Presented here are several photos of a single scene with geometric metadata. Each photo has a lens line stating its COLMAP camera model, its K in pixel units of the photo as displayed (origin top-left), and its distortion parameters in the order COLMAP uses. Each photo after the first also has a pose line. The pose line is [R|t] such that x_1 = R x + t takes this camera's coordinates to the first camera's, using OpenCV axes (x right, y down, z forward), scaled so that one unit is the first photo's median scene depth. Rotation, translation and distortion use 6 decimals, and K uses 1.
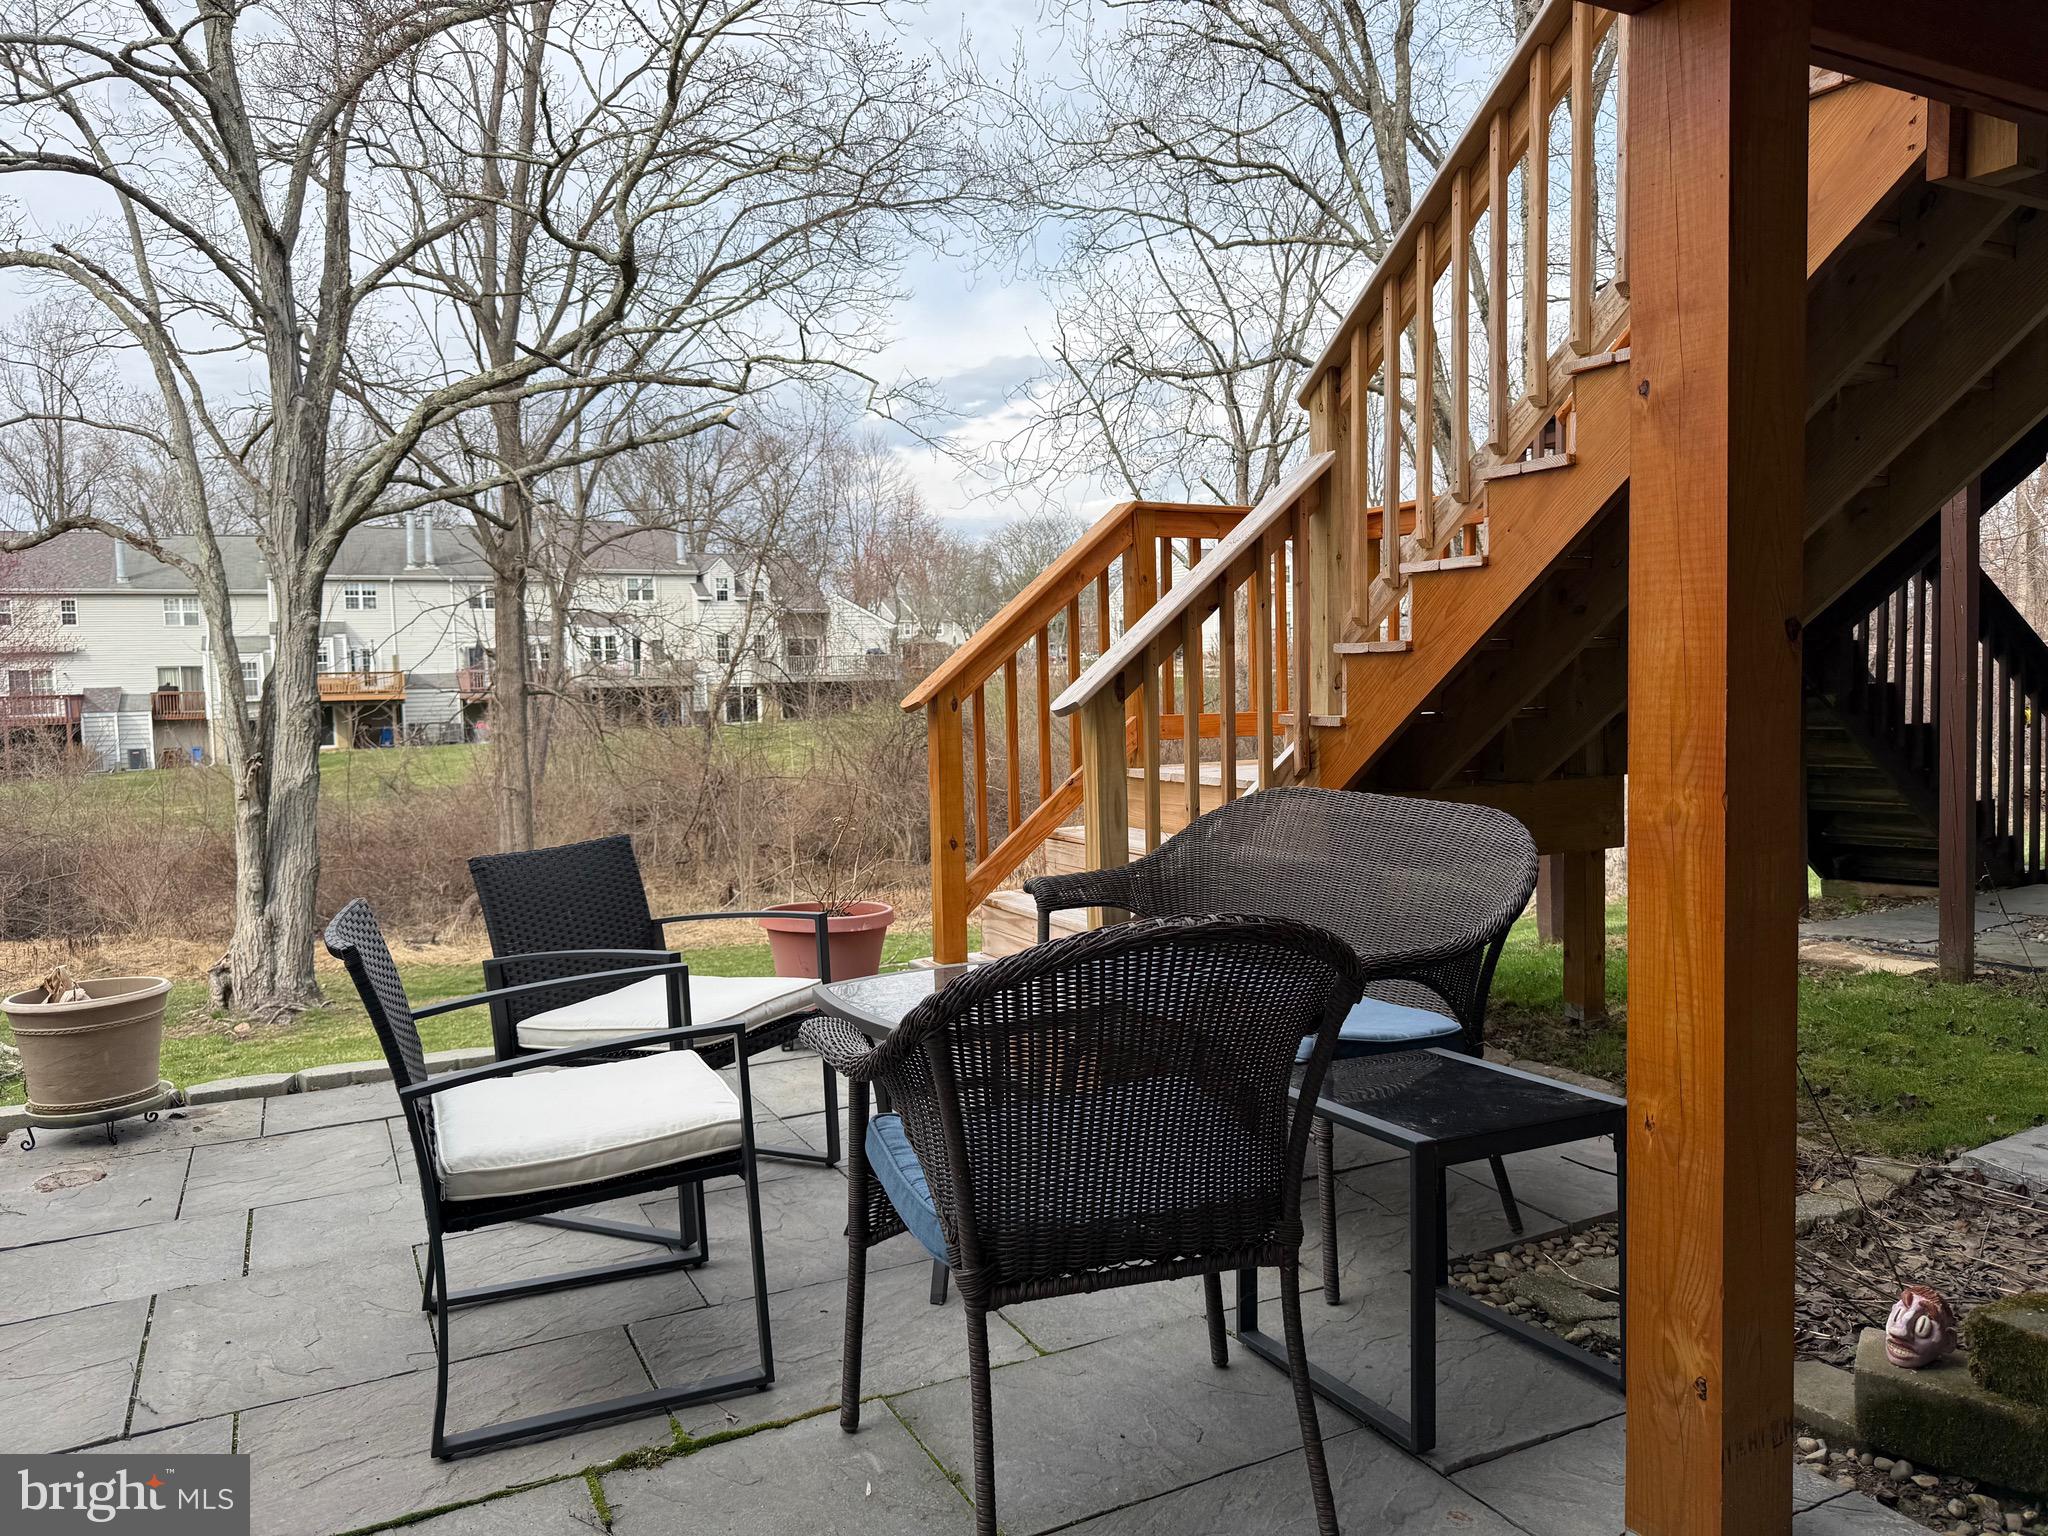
lens RADIAL K [[1441.2, 0, 1035.7], [0, 1441.2, 752.6], [0, 0, 1]] dist [0.074657, -0.101551]
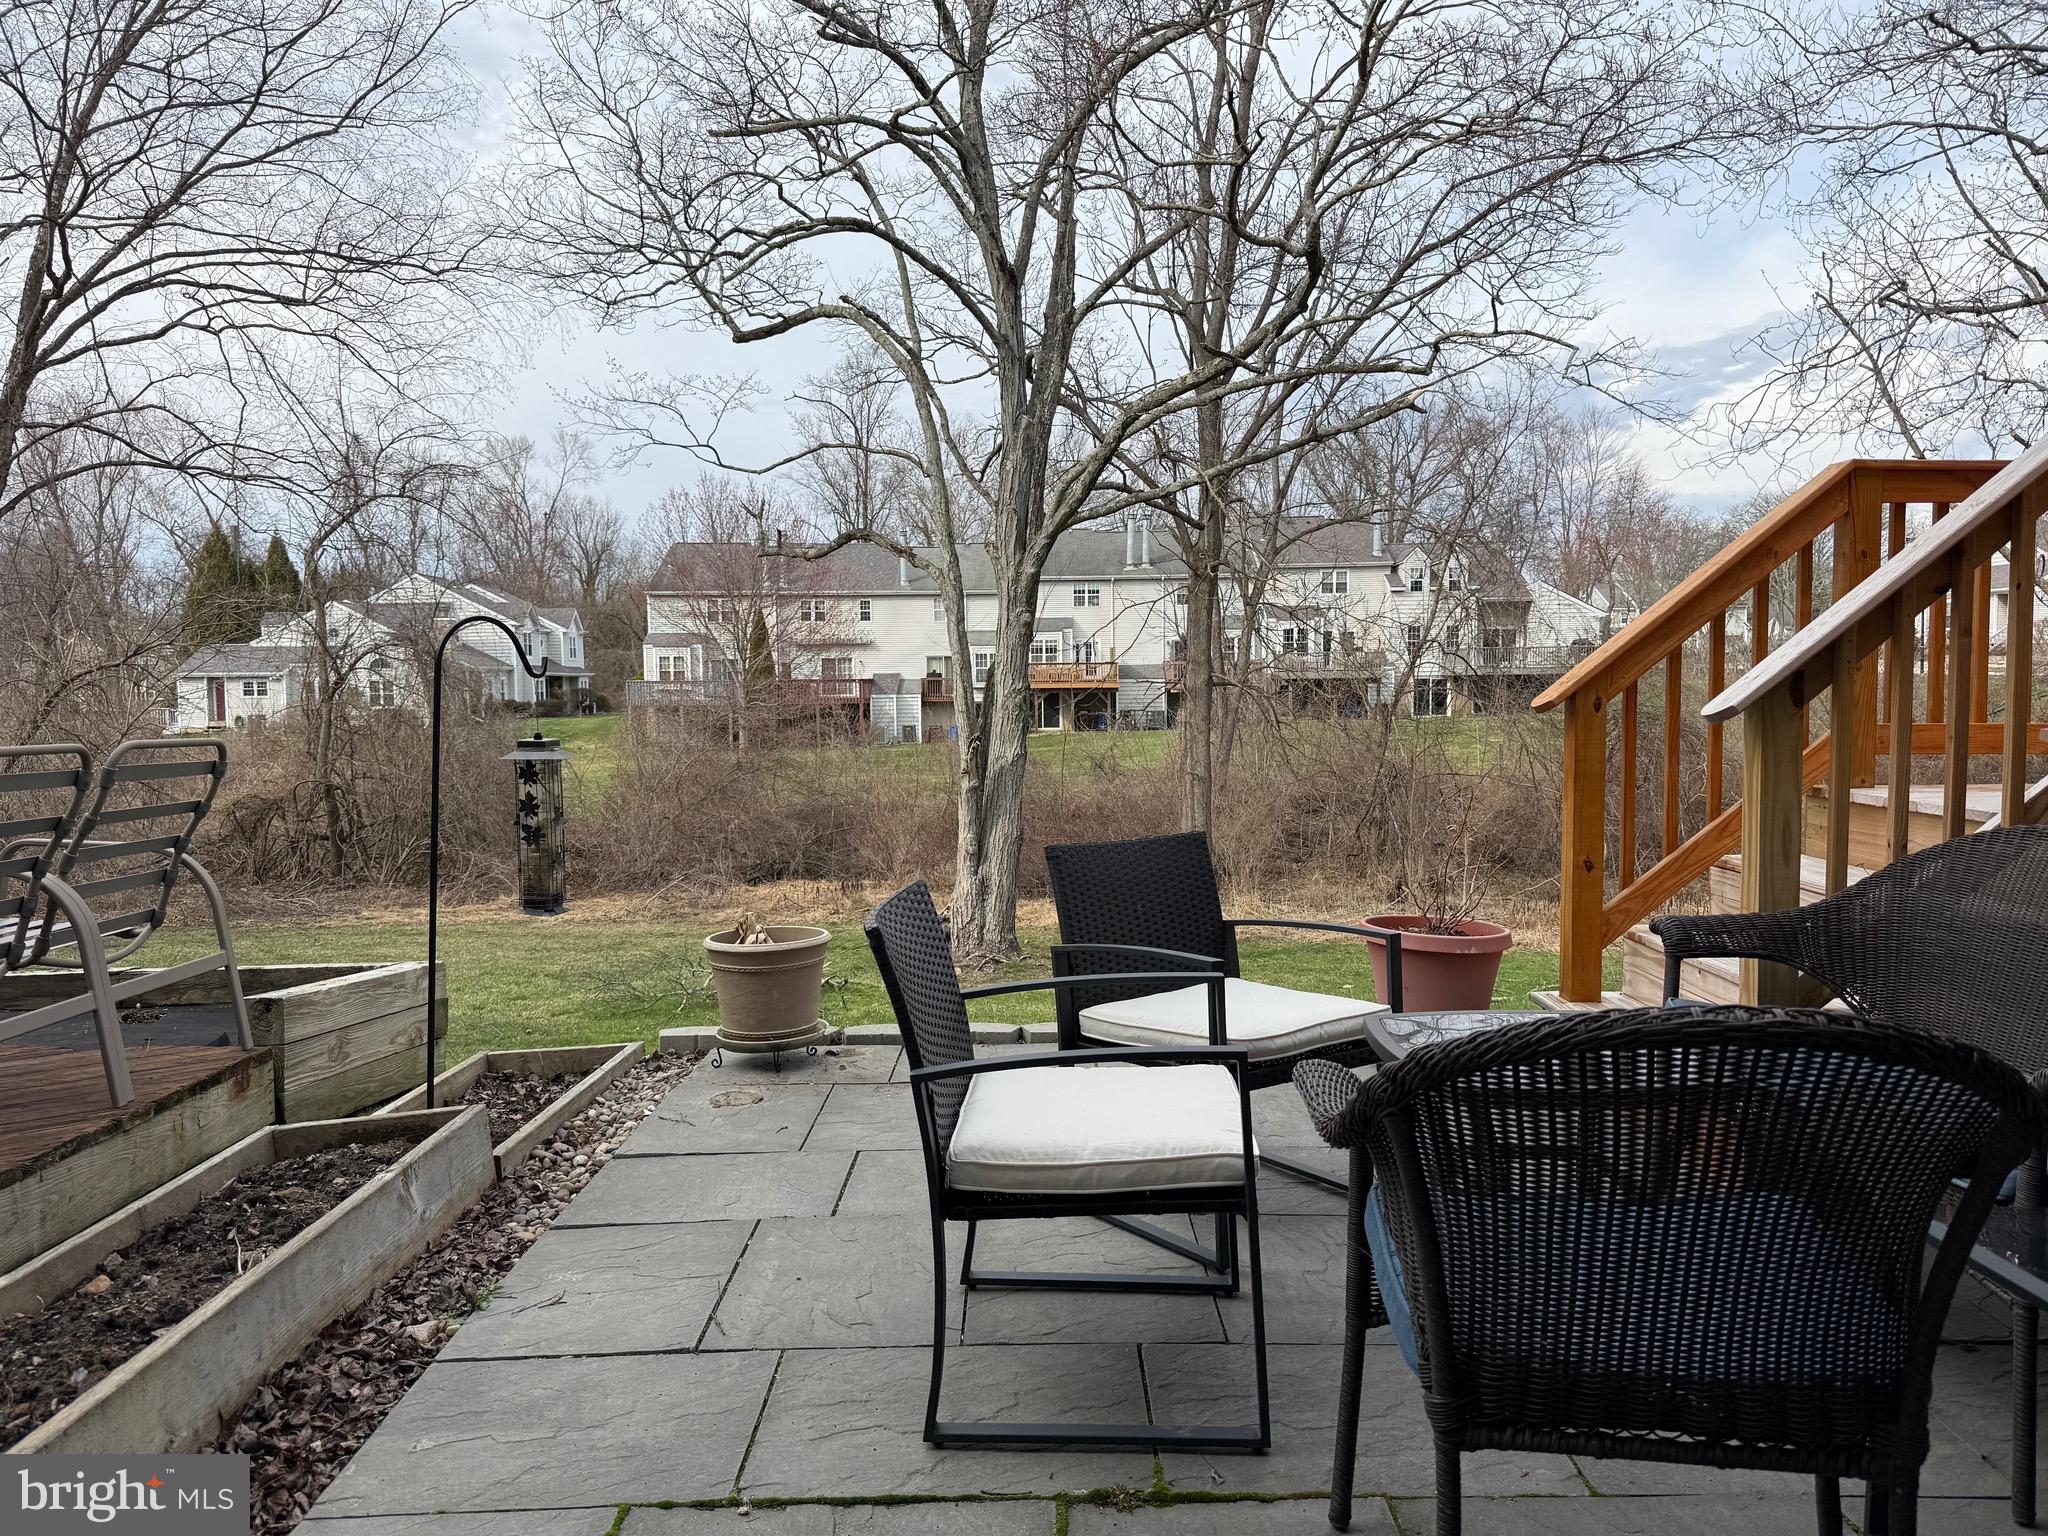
lens RADIAL K [[1441.2, 0, 1031.6], [0, 1441.2, 763.3], [0, 0, 1]] dist [0.074657, -0.101551]
pose [[0.890284, 0.040960, -0.453560, 0.013028], [-0.035034, 0.999156, 0.021463, -0.001515], [0.454056, -0.003219, 0.890967, 0.018844]]
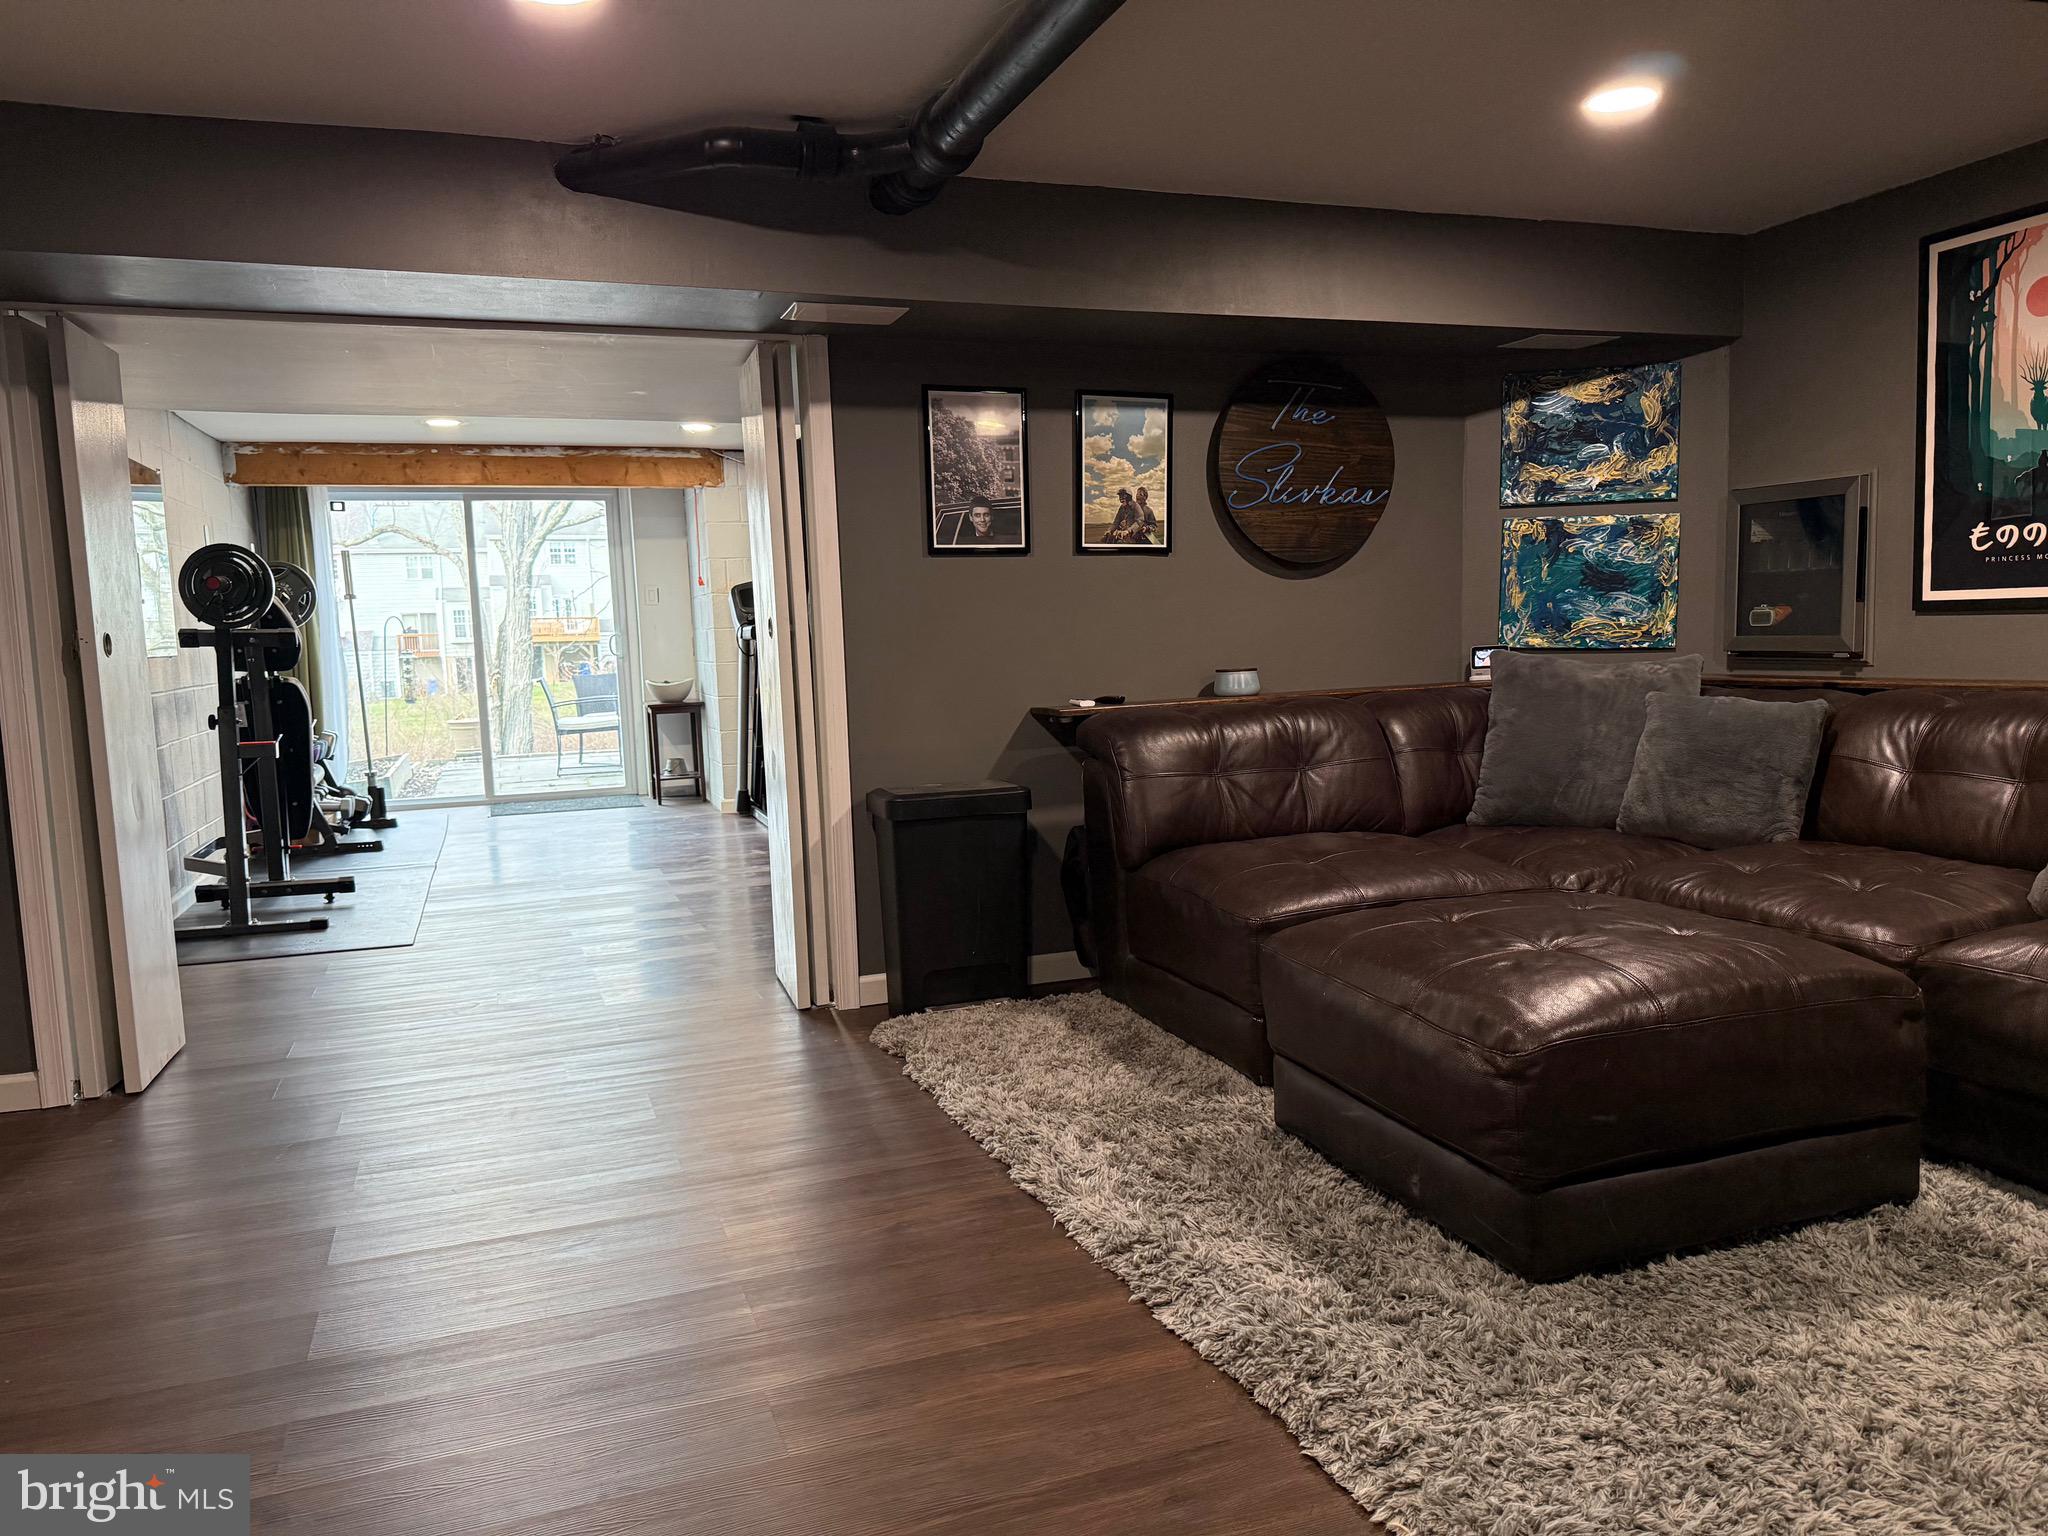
lens RADIAL K [[1441.2, 0, 1027.1], [0, 1441.2, 773.6], [0, 0, 1]] dist [0.074657, -0.101551]
pose [[0.991769, 0.006570, -0.127868, 0.293857], [0.000649, 0.998412, 0.056333, 0.026070], [0.128035, -0.055953, 0.990190, -0.600874]]
